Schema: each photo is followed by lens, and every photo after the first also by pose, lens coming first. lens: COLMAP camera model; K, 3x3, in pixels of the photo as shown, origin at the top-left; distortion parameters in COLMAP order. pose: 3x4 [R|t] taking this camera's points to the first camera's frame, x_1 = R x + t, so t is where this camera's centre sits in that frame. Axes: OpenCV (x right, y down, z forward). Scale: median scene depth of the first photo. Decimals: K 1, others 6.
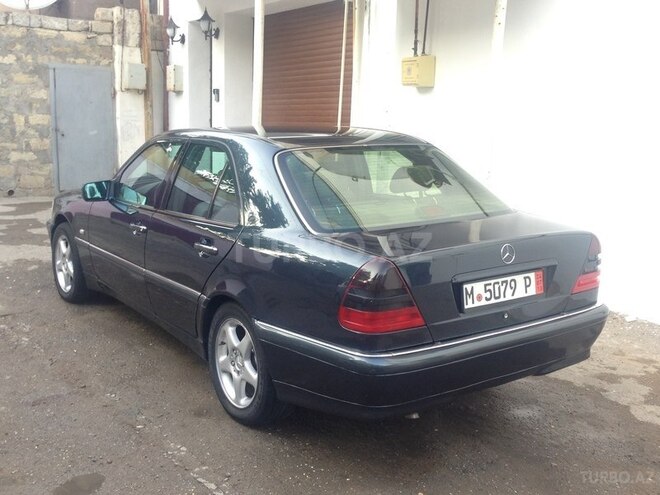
lens RADIAL K [[793.9, 0, 329.7], [0, 793.9, 247.5], [0, 0, 1]] dist [0.007057, 0.000000]
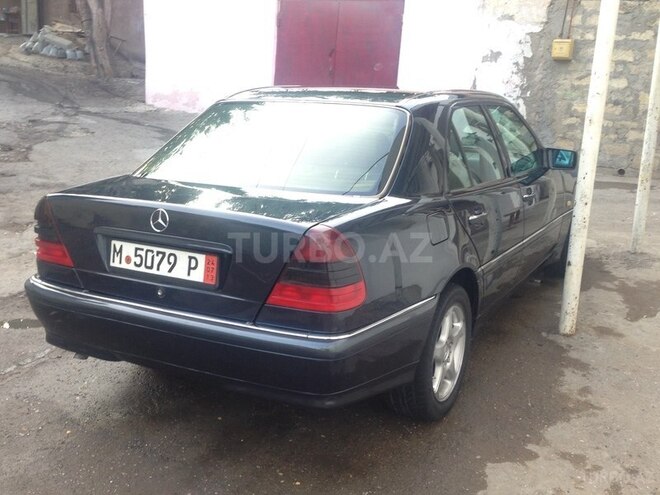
lens RADIAL K [[793.9, 0, 329.7], [0, 793.9, 247.7], [0, 0, 1]] dist [0.007057, 0.000000]
pose [[0.419534, 0.193469, -0.886882, 1.057550], [-0.185386, 0.974692, 0.124929, -0.103483], [0.888607, 0.112003, 0.444783, 0.777614]]
